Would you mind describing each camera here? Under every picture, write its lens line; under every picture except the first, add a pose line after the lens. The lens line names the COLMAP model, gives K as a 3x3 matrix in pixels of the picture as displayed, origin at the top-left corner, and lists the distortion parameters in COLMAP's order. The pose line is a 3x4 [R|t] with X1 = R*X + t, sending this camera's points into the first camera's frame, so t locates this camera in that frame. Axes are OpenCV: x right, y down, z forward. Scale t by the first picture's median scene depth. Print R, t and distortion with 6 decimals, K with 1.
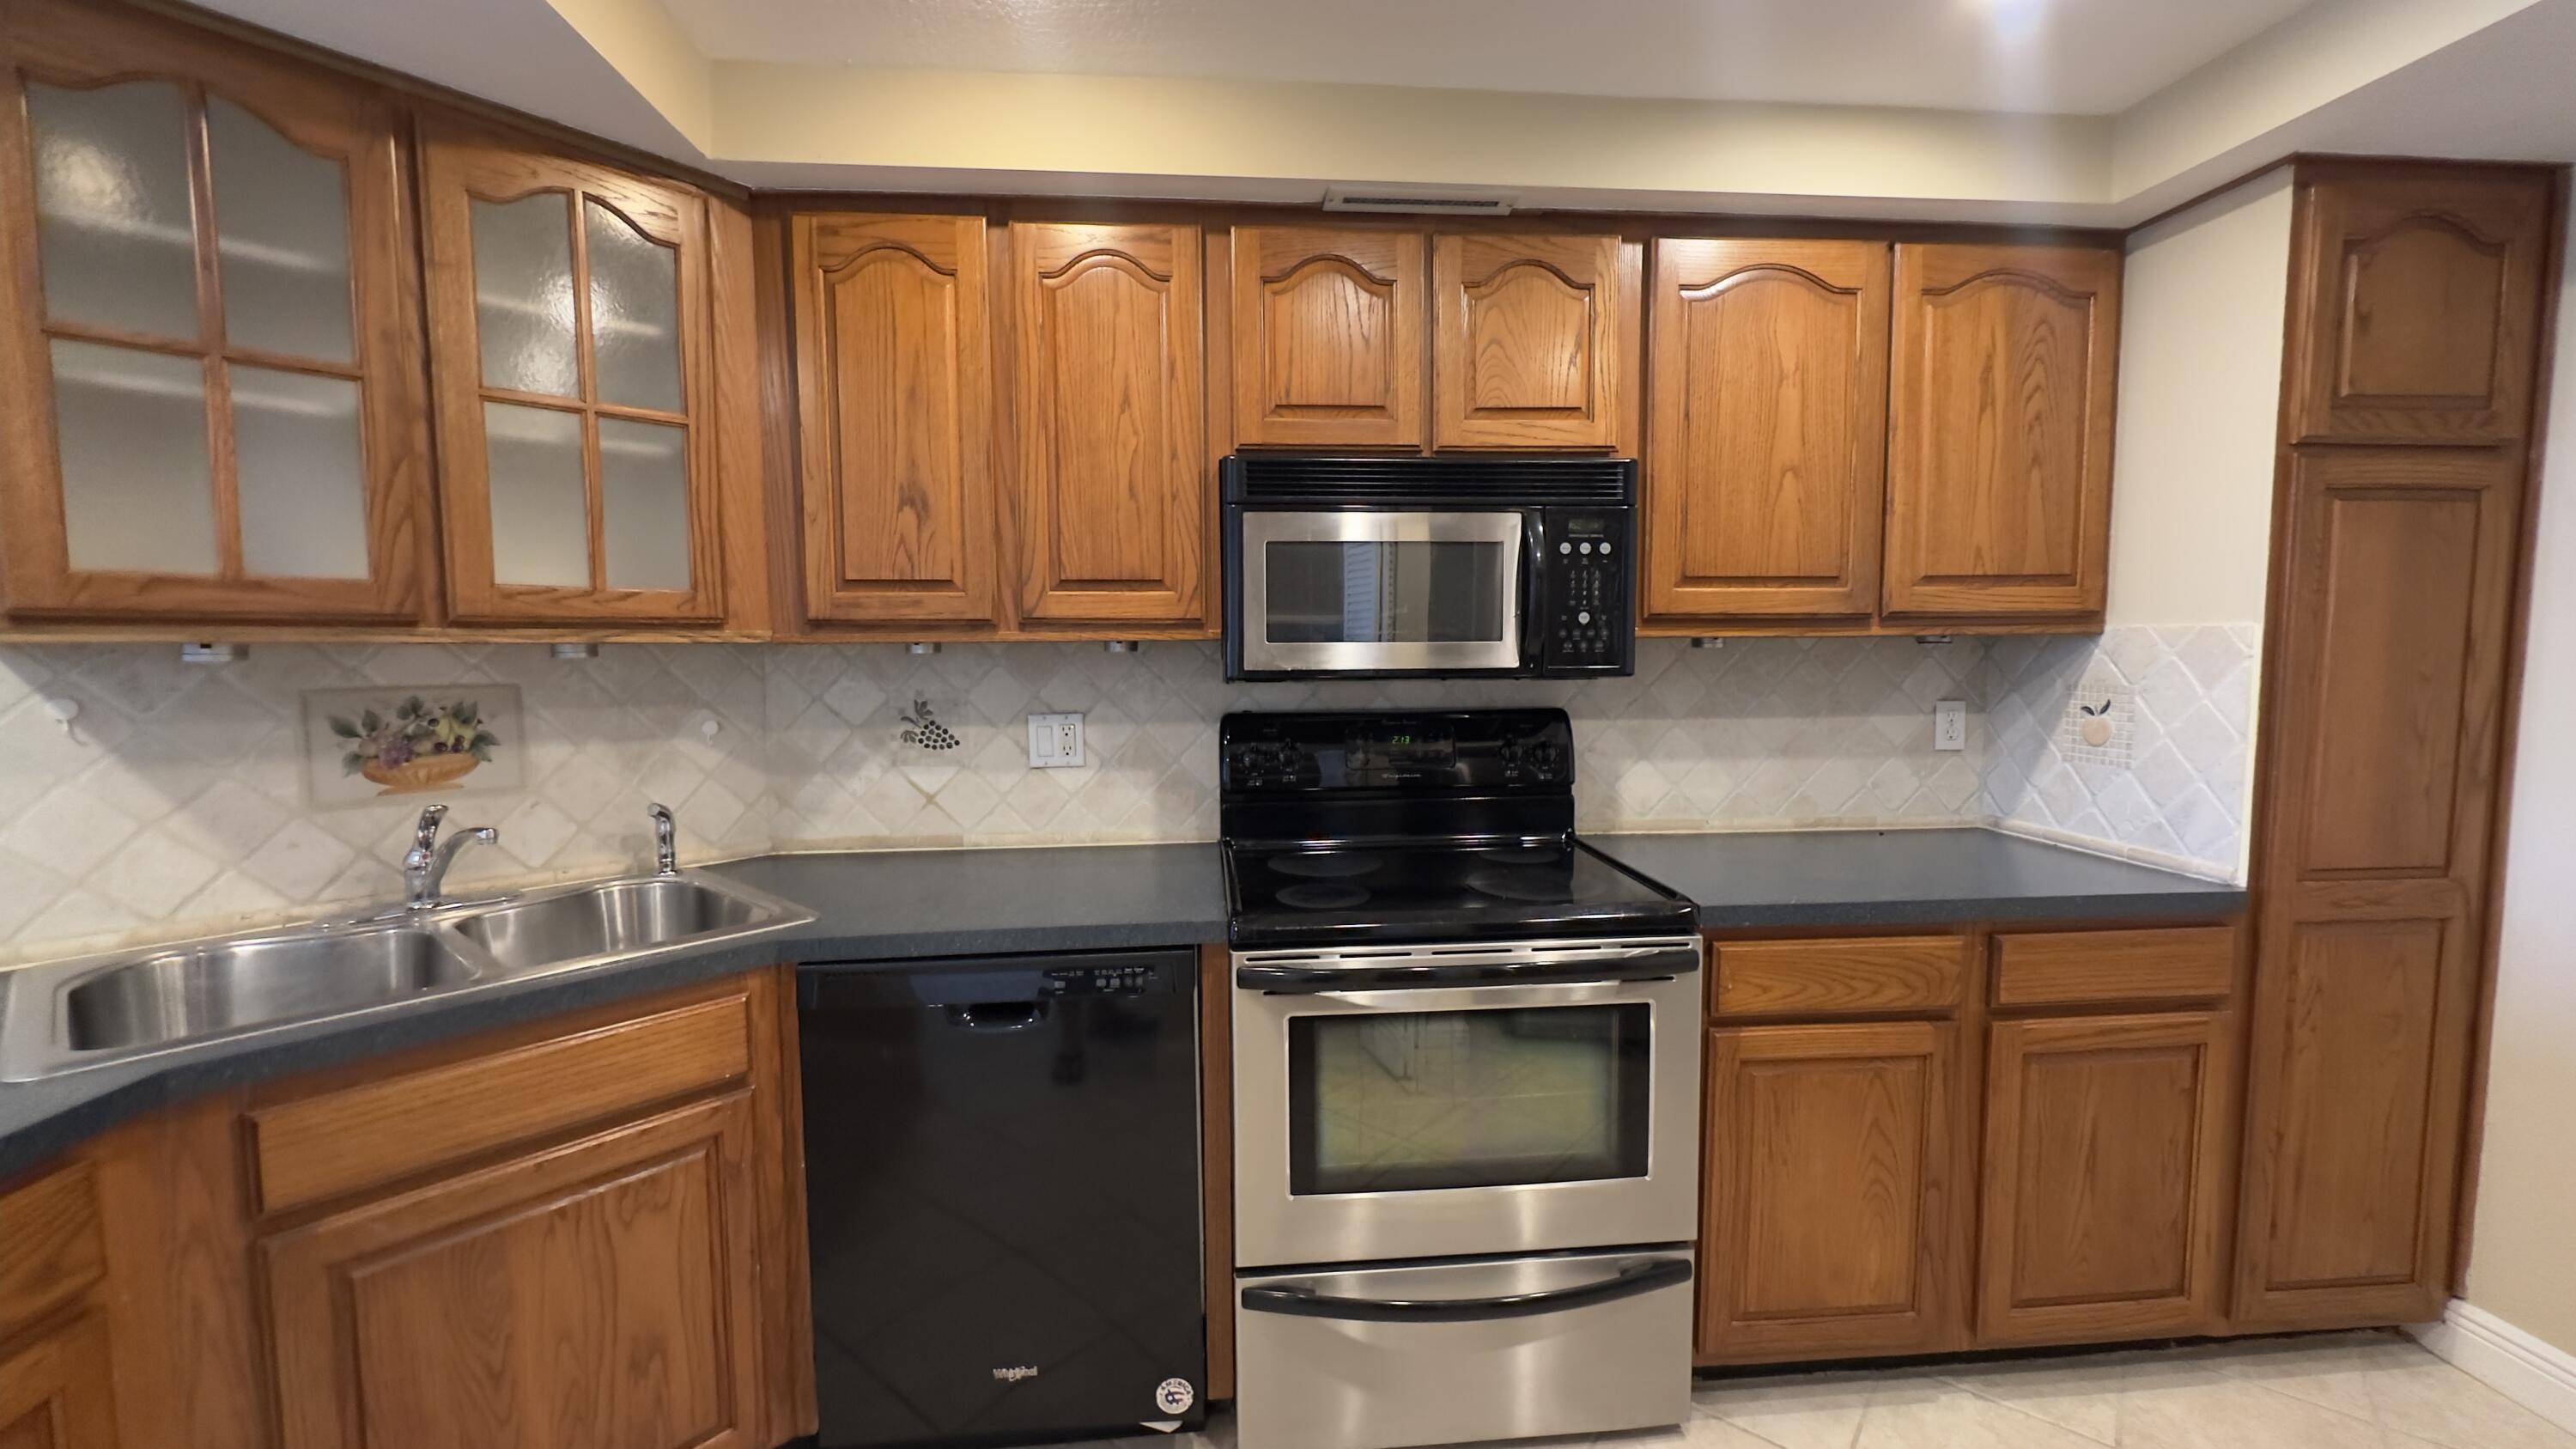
lens RADIAL K [[1029.2, 0, 1291.3], [0, 1029.2, 724.7], [0, 0, 1]] dist [-0.002106, -0.000305]
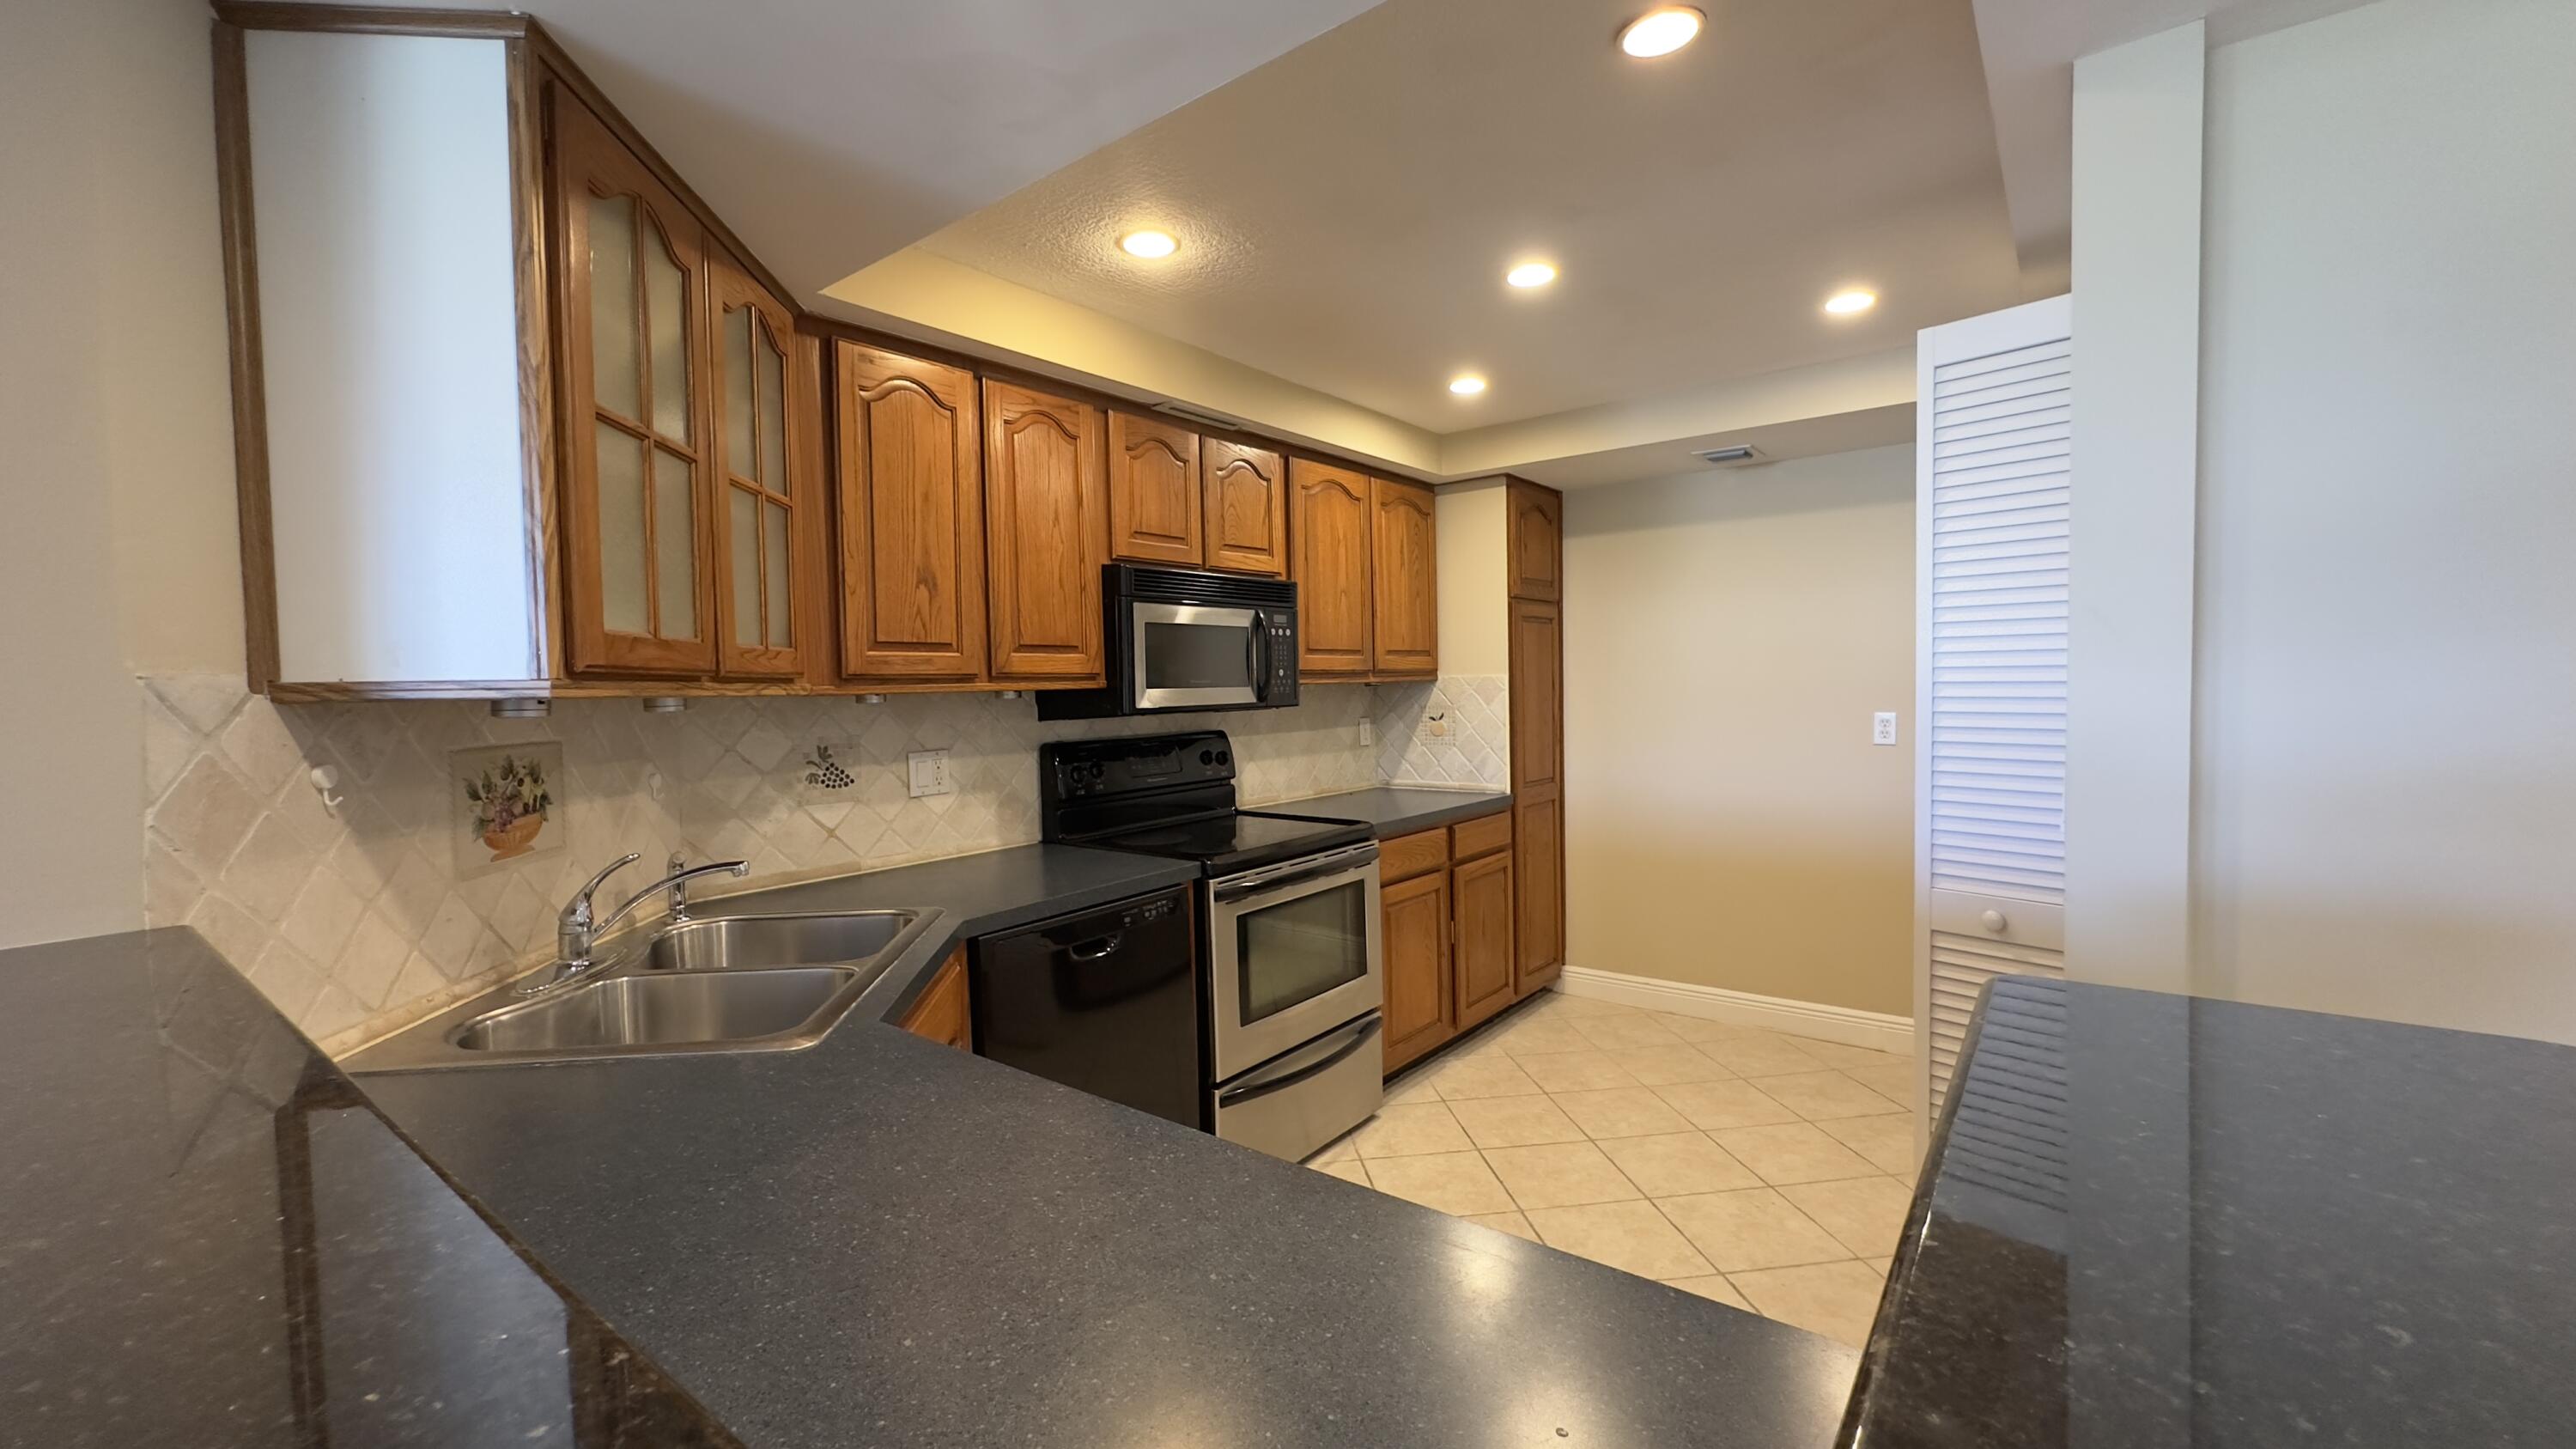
lens RADIAL K [[1025.6, 0, 1285.1], [0, 1025.6, 726.3], [0, 0, 1]] dist [-0.002454, 0.000394]
pose [[0.683112, -0.039173, 0.729262, -0.957495], [0.075361, 0.997011, -0.017037, 0.014385], [-0.726415, 0.066596, 0.684022, -0.161064]]
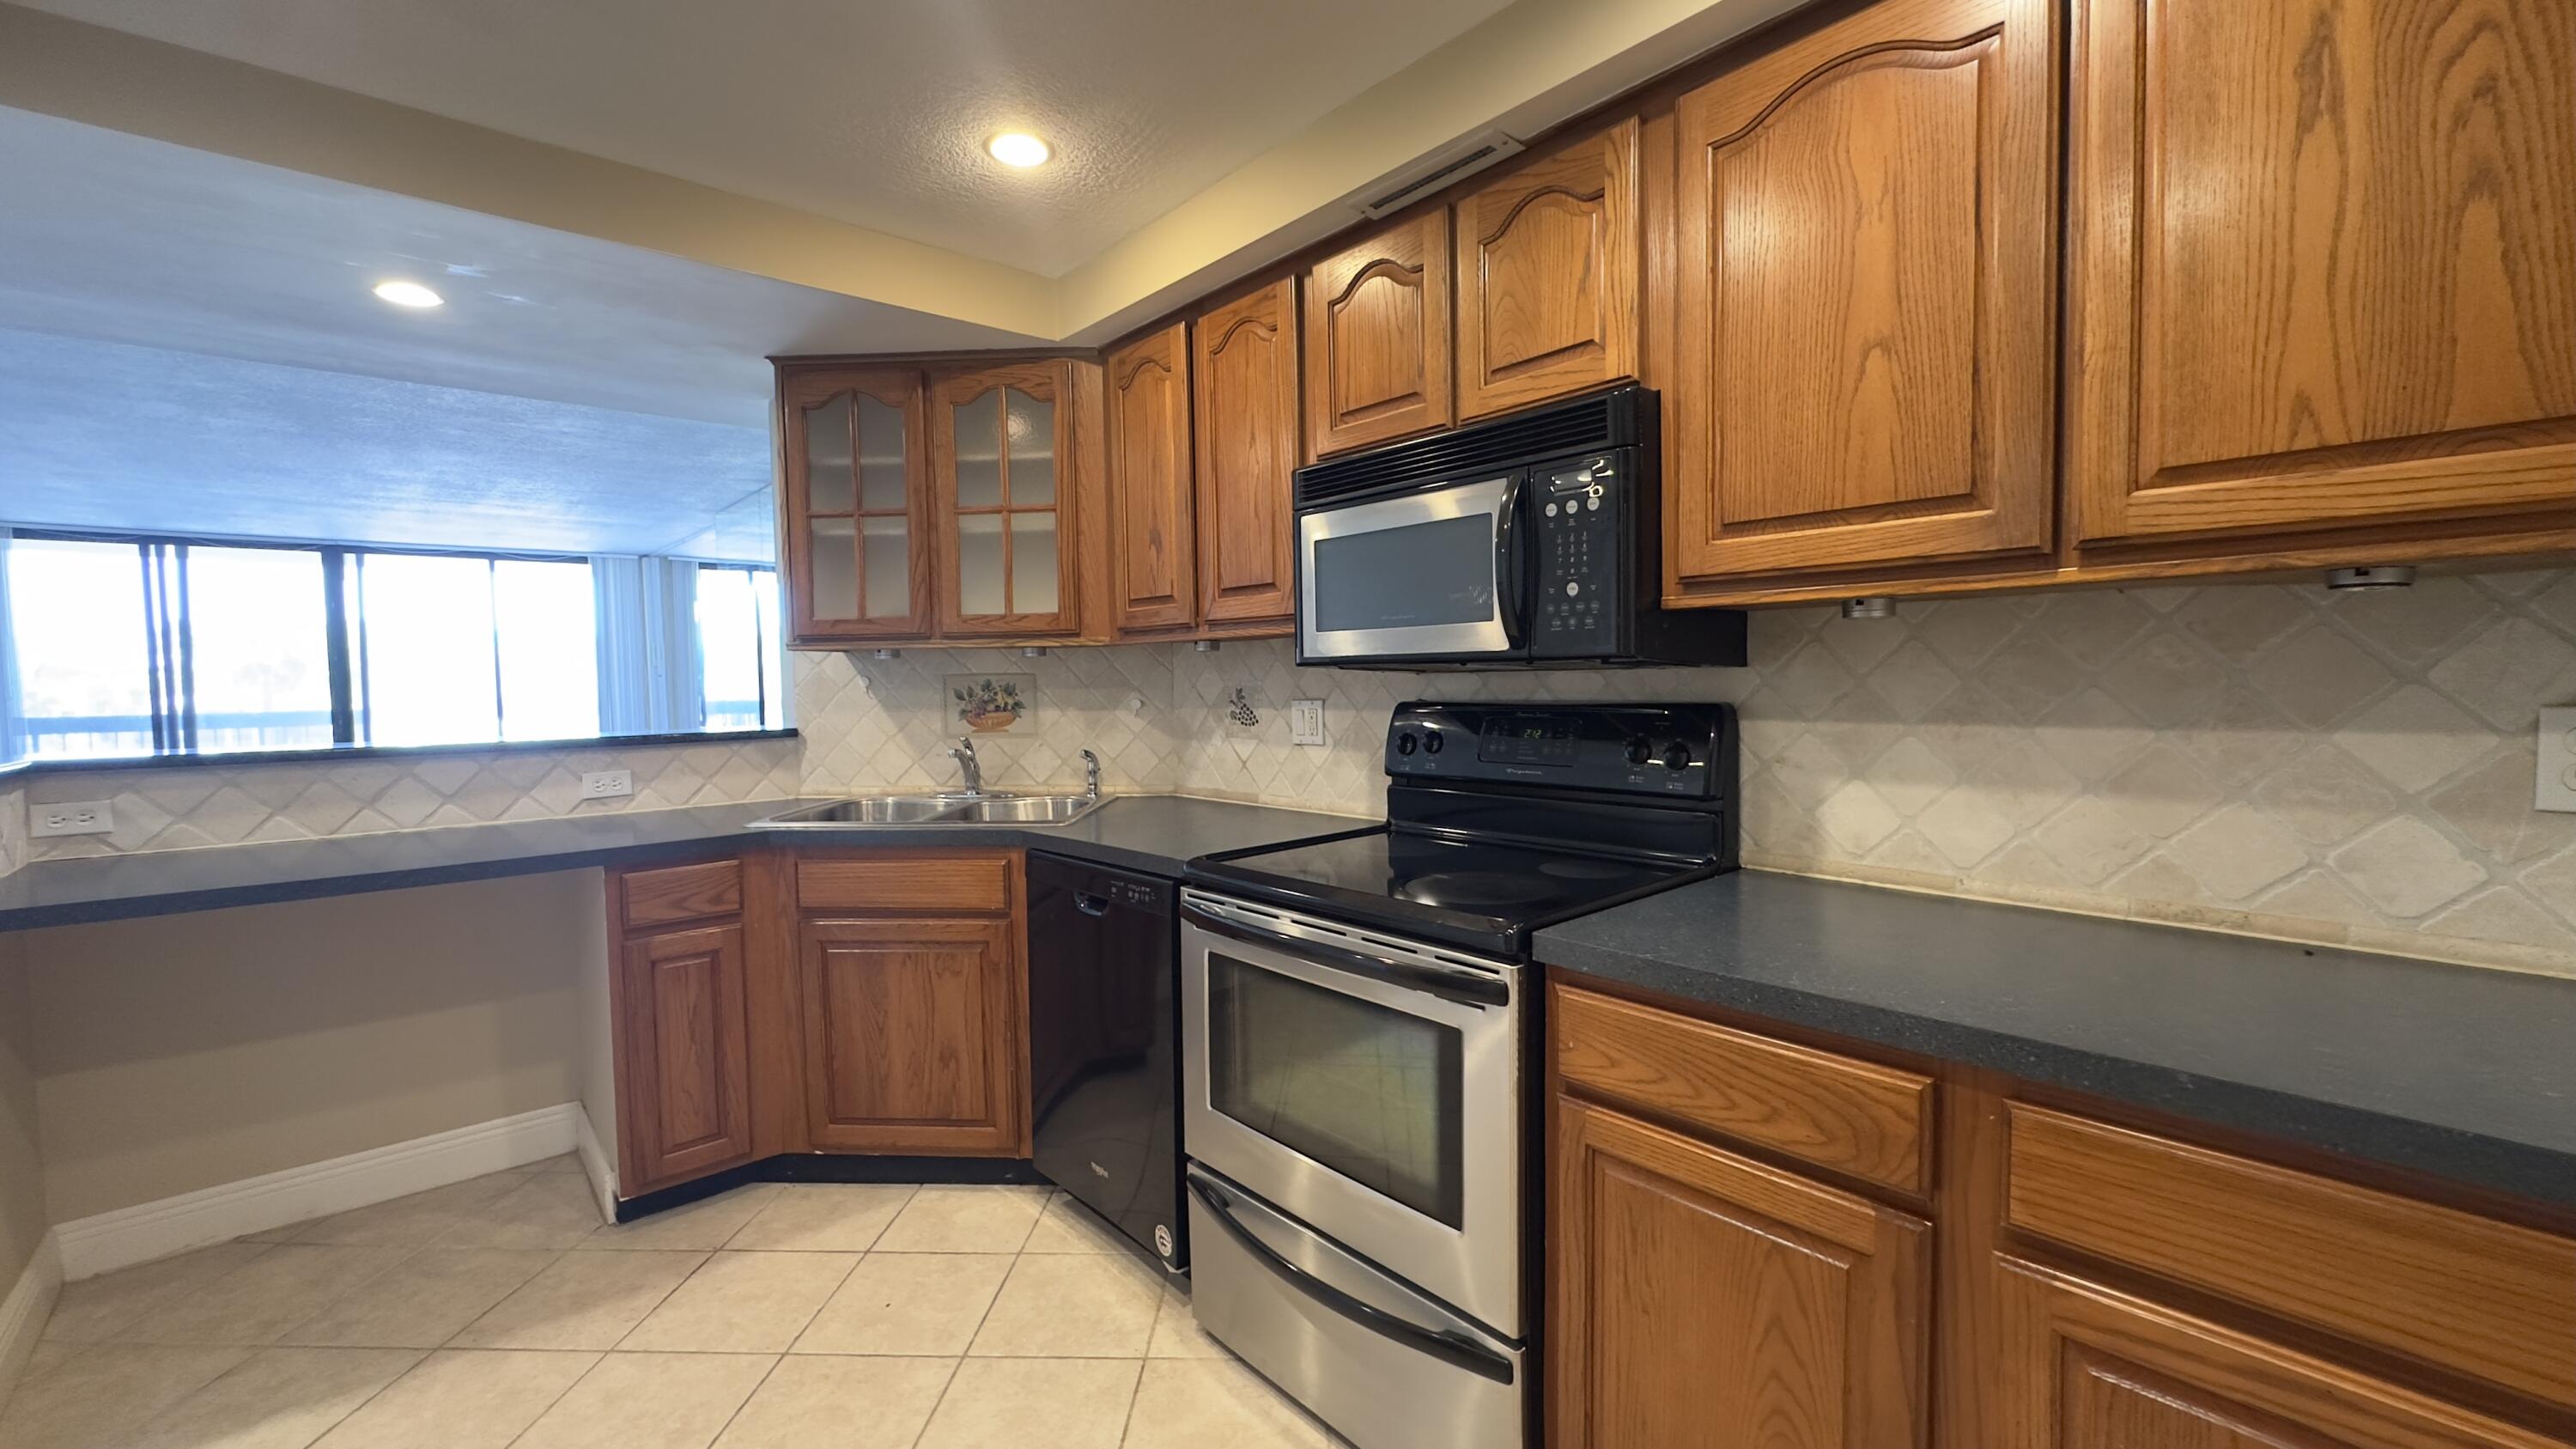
lens RADIAL K [[1025.6, 0, 1285.1], [0, 1025.6, 726.3], [0, 0, 1]] dist [-0.002454, 0.000394]
pose [[0.595522, 0.035709, -0.802545, 0.827120], [-0.049619, 0.998739, 0.007618, 0.014113], [0.801805, 0.035285, 0.596543, 0.312996]]
